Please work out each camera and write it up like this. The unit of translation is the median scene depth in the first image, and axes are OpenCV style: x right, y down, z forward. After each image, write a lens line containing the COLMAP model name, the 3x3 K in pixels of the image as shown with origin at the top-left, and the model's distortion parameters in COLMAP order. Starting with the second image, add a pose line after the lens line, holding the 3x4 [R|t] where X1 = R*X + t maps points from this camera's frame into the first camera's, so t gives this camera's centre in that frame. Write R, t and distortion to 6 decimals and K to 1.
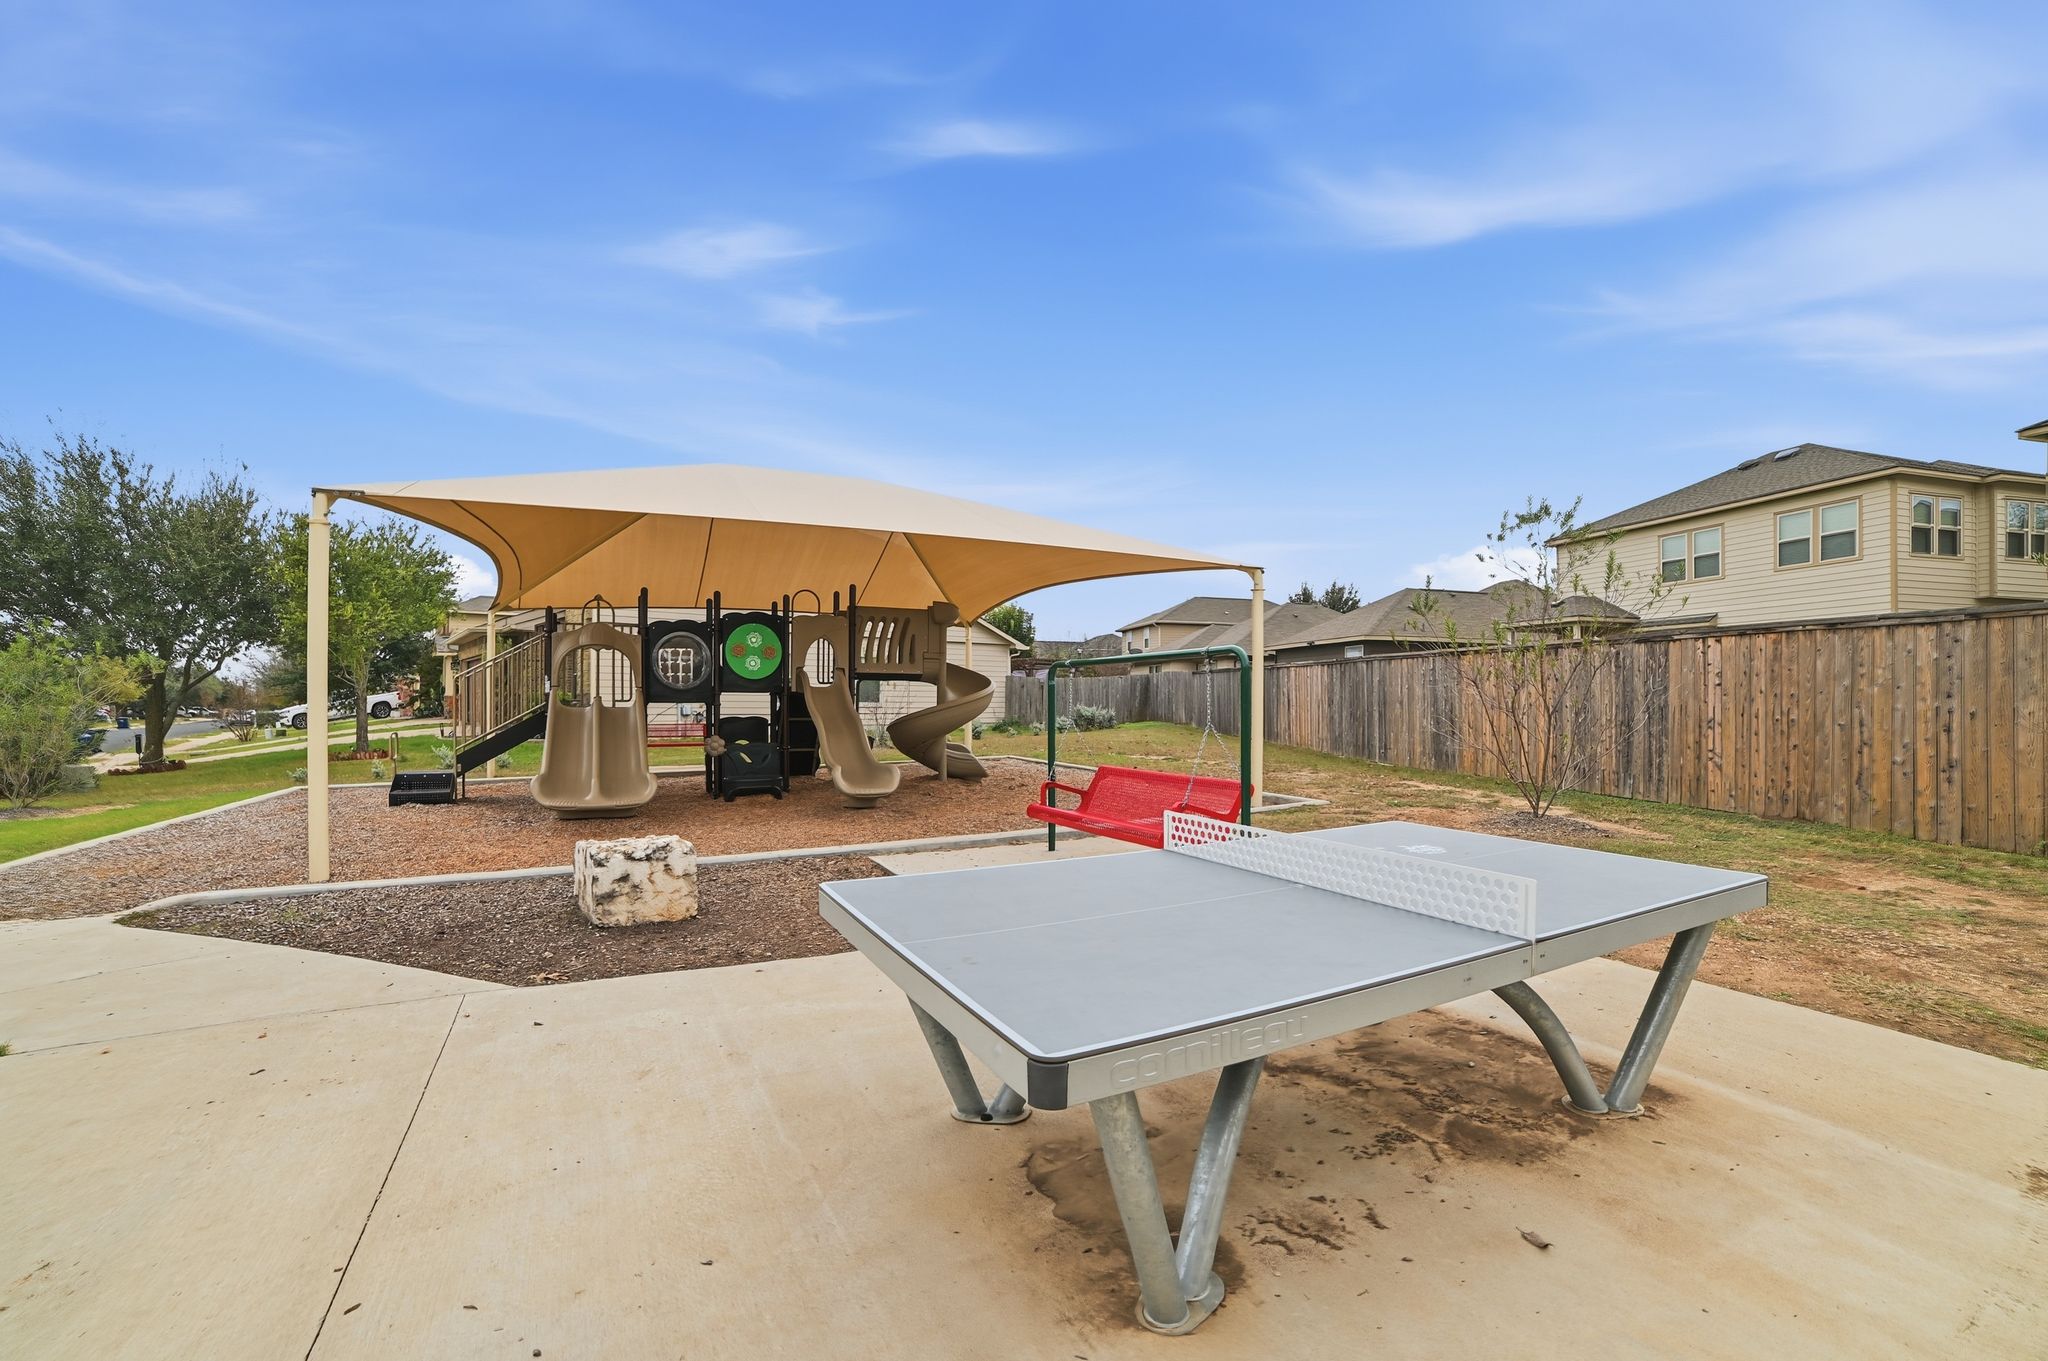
lens RADIAL K [[866.8, 0, 1021.0], [0, 866.8, 686.8], [0, 0, 1]] dist [-0.106049, 0.038670]
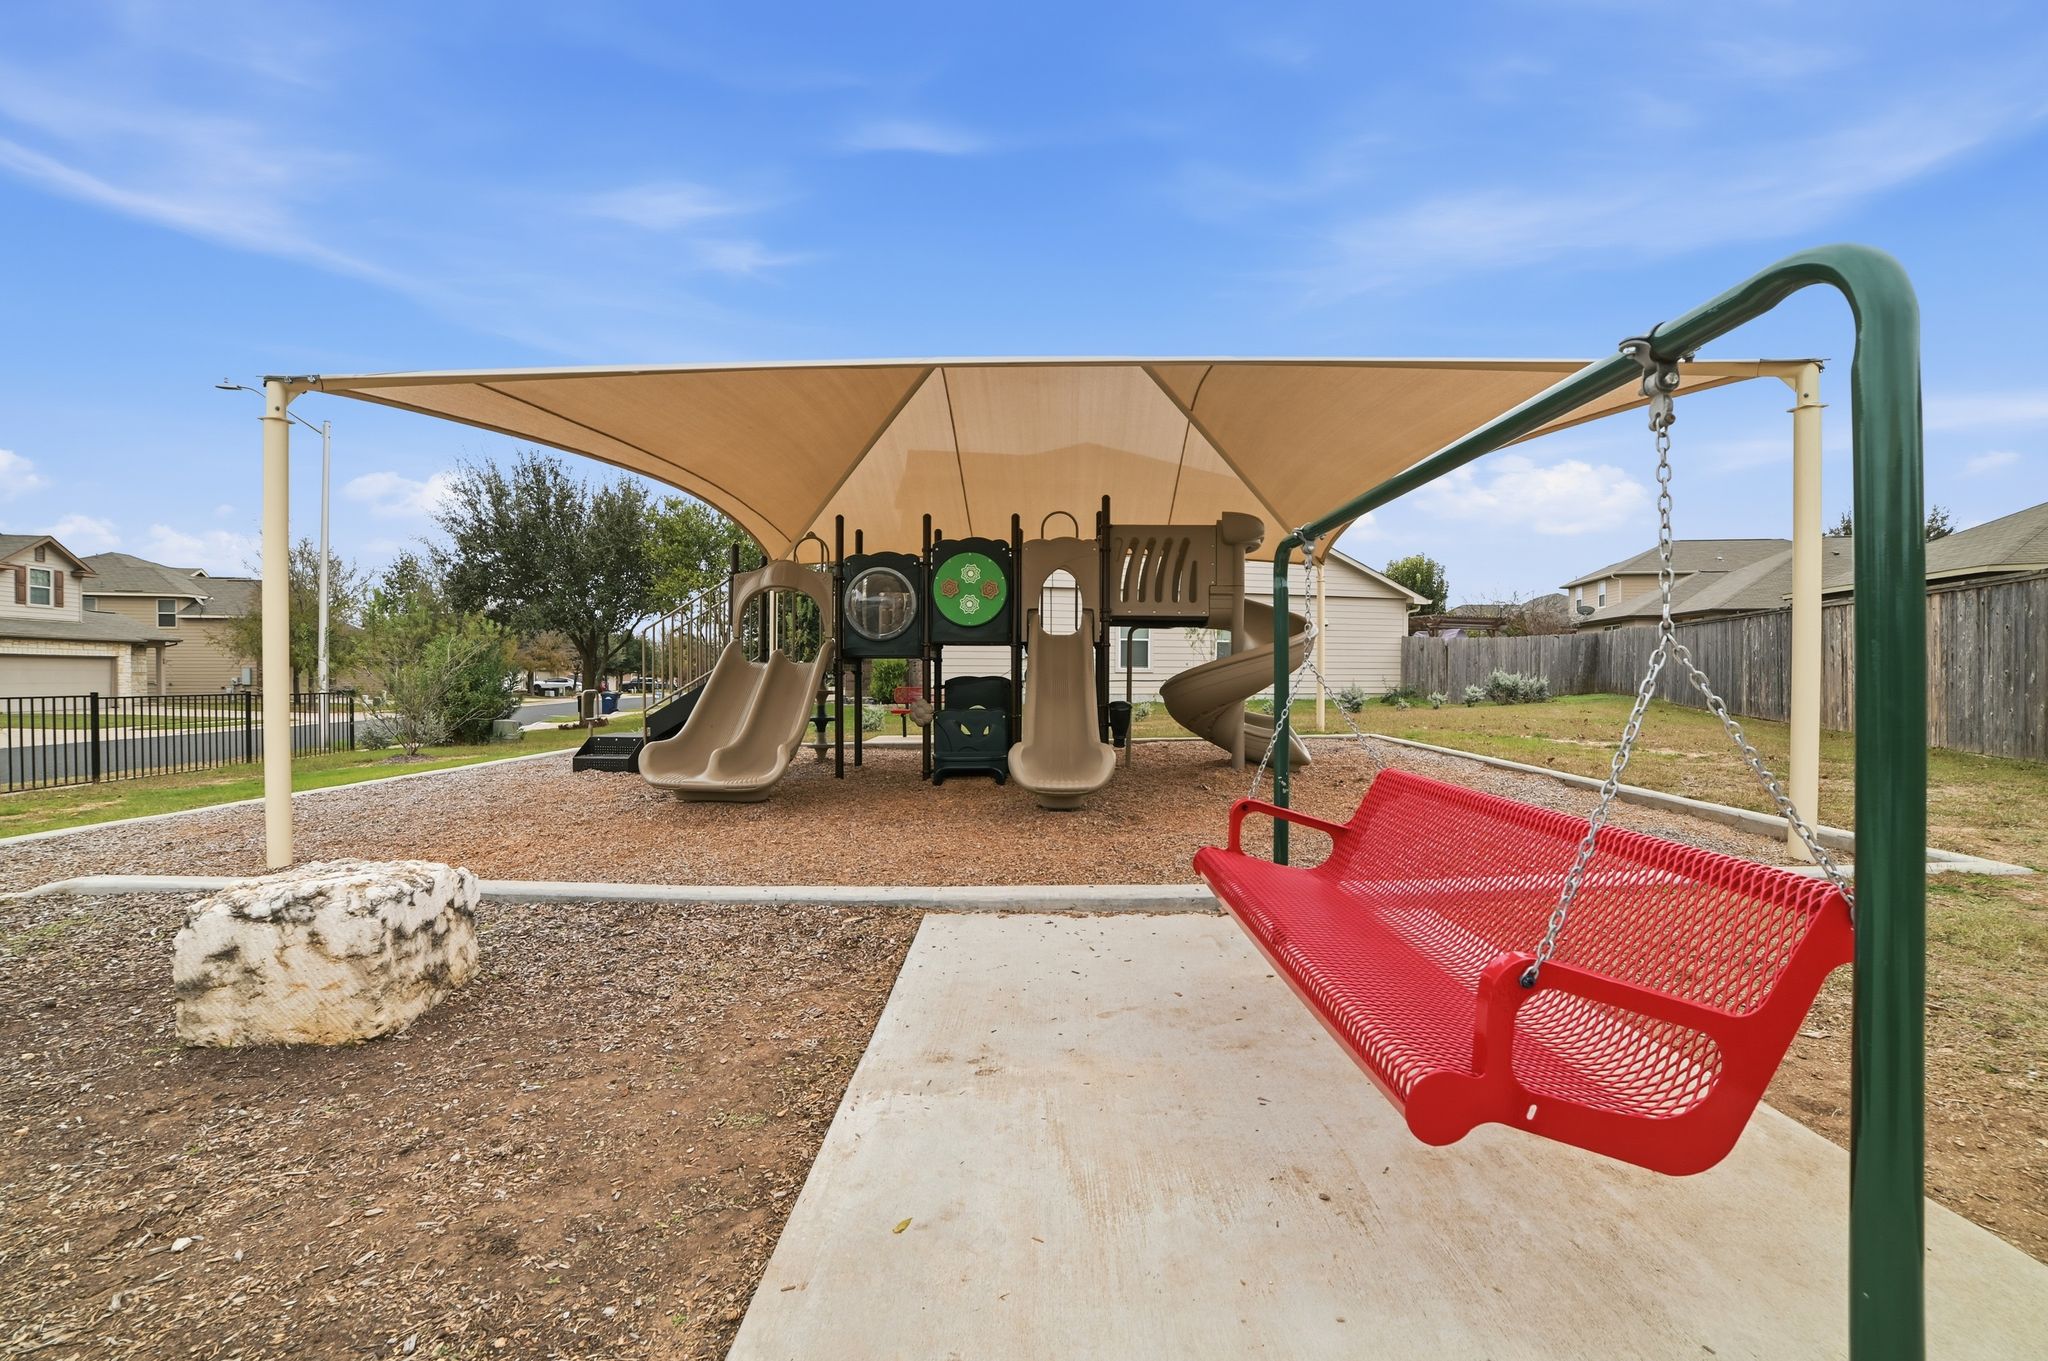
lens RADIAL K [[866.8, 0, 1021.0], [0, 866.8, 686.8], [0, 0, 1]] dist [-0.106049, 0.038670]
pose [[0.891156, 0.007459, -0.453636, 0.073191], [0.007091, 0.999514, 0.030364, 0.021209], [0.453642, -0.030276, 0.890670, 0.315943]]
